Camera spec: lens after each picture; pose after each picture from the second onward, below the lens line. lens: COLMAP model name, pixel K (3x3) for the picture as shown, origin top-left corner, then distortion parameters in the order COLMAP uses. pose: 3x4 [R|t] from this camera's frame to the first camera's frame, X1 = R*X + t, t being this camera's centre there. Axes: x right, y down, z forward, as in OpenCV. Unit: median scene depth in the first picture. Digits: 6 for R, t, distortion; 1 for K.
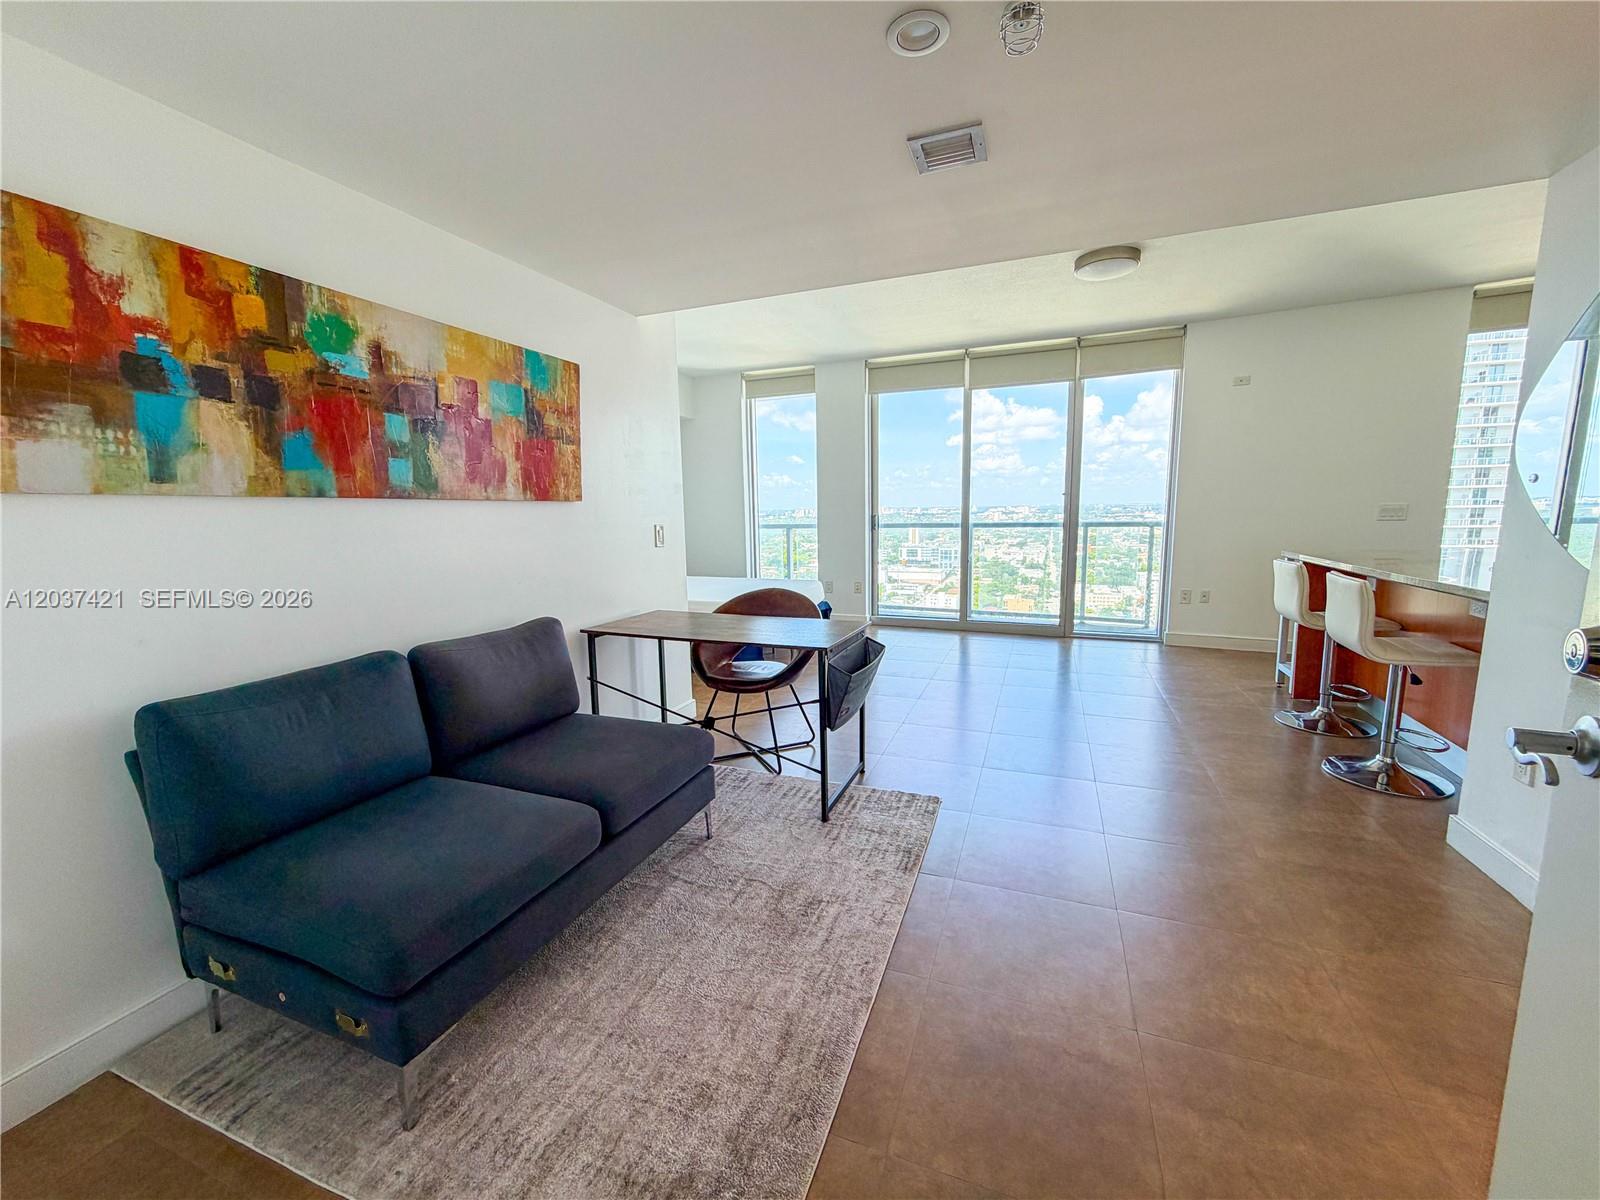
lens RADIAL K [[638.2, 0, 802.3], [0, 638.2, 606.9], [0, 0, 1]] dist [0.001421, -0.000359]
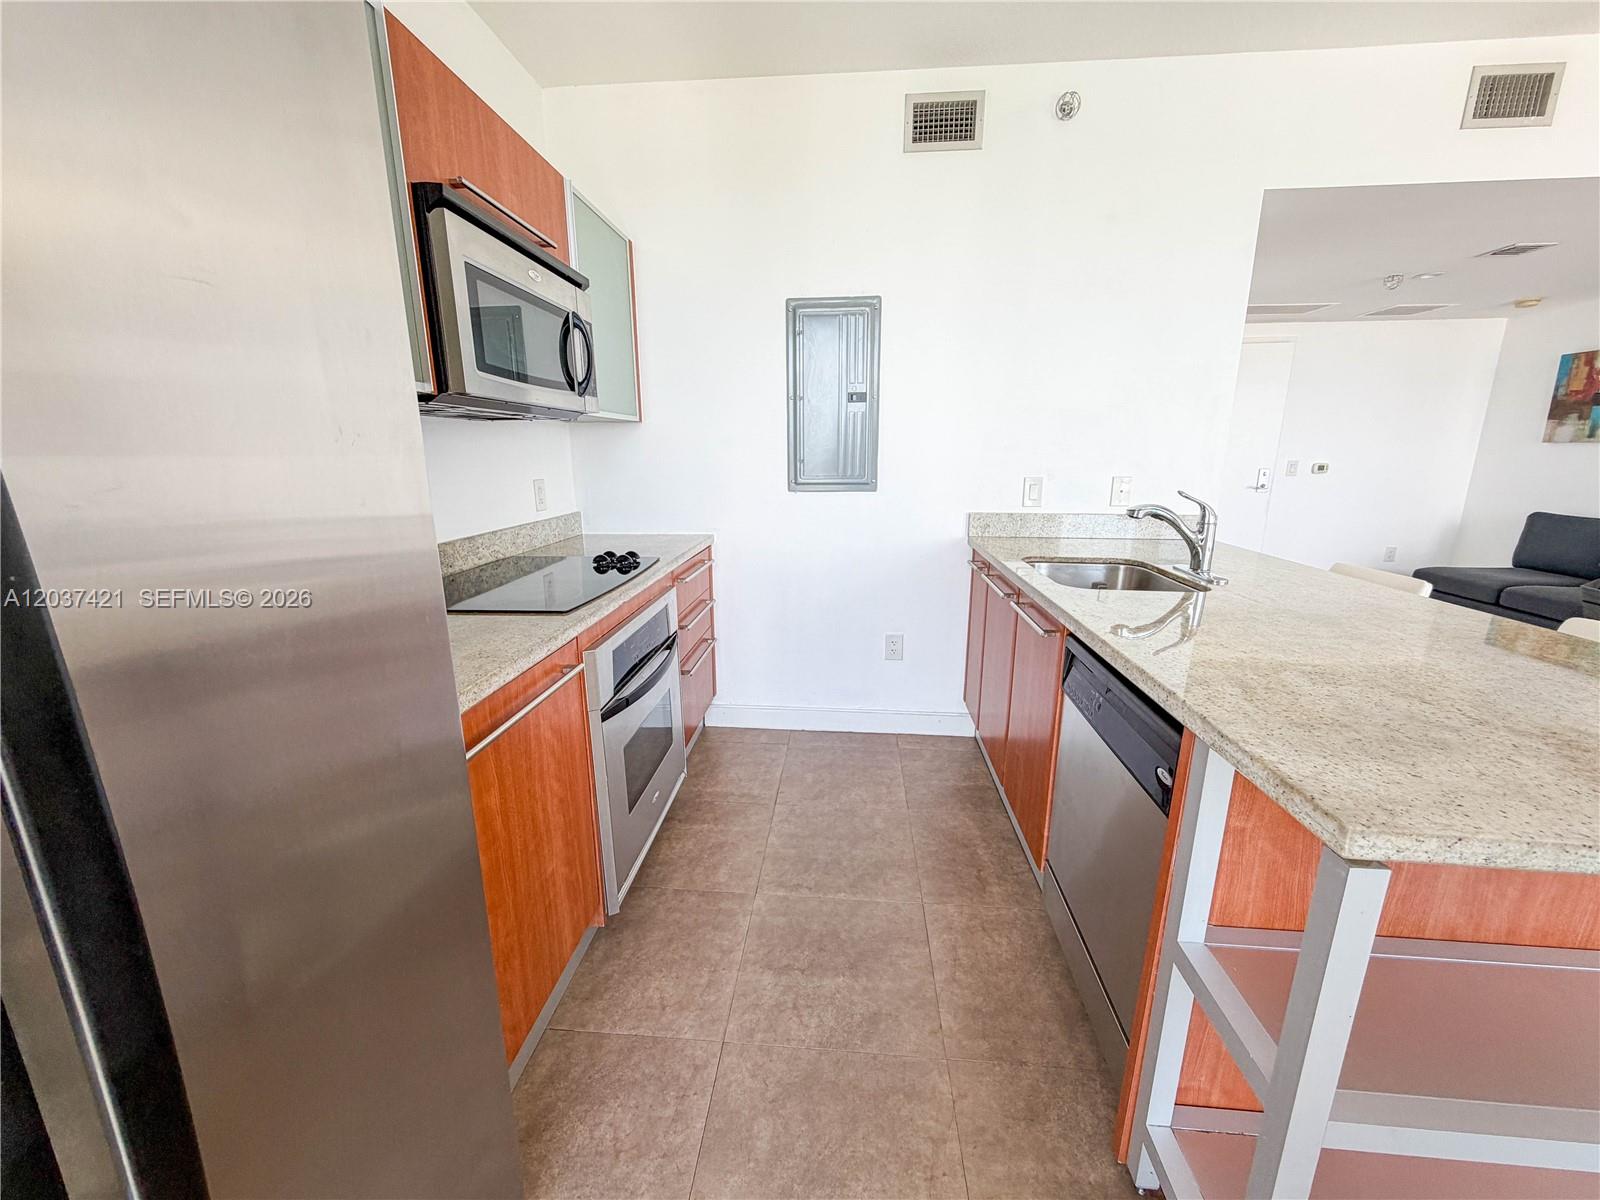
lens RADIAL K [[638.2, 0, 797.4], [0, 638.2, 596.9], [0, 0, 1]] dist [0.001421, -0.000359]
pose [[-0.957628, 0.091517, -0.273082, 2.270198], [-0.016835, 0.928764, 0.370290, -0.378714], [0.287517, 0.359197, -0.887869, 1.970436]]
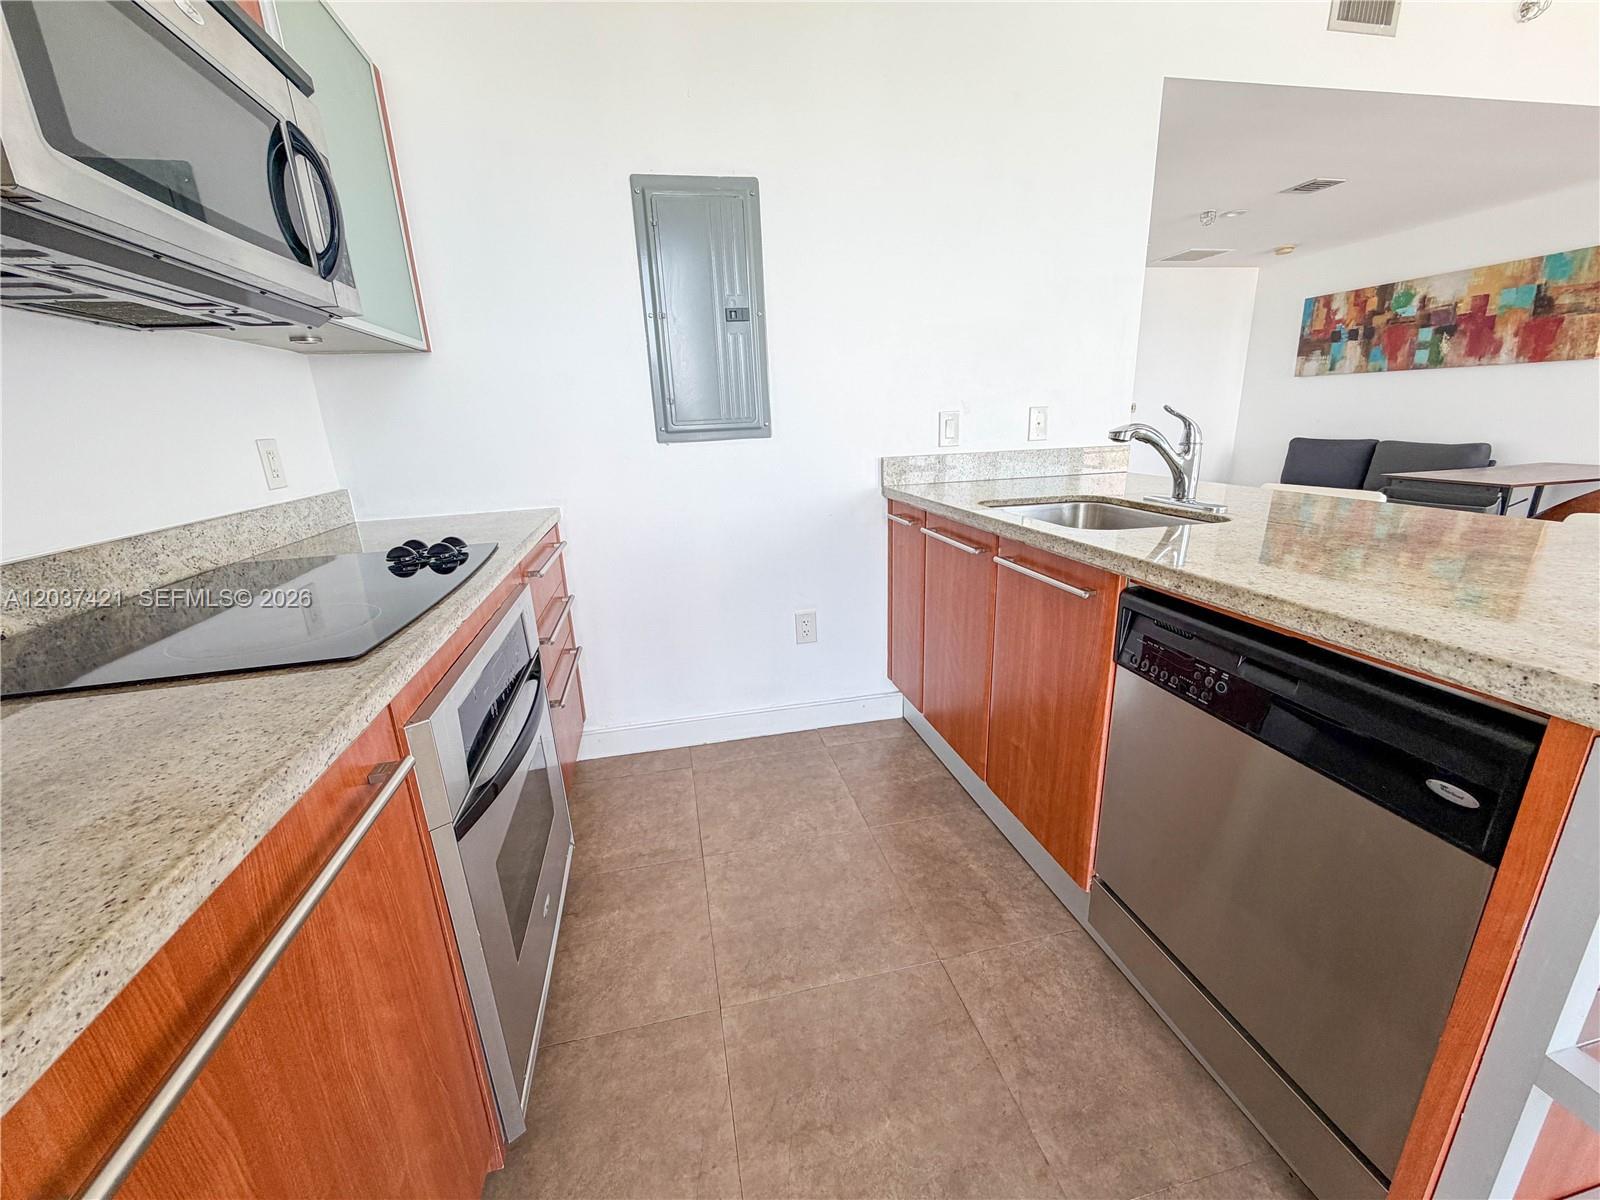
lens RADIAL K [[638.2, 0, 797.4], [0, 638.2, 598.8], [0, 0, 1]] dist [0.001421, -0.000359]
pose [[-0.828639, 0.209400, -0.519142, 2.297698], [-0.023648, 0.913476, 0.406205, -0.282380], [0.559283, 0.348874, -0.751990, 1.680102]]
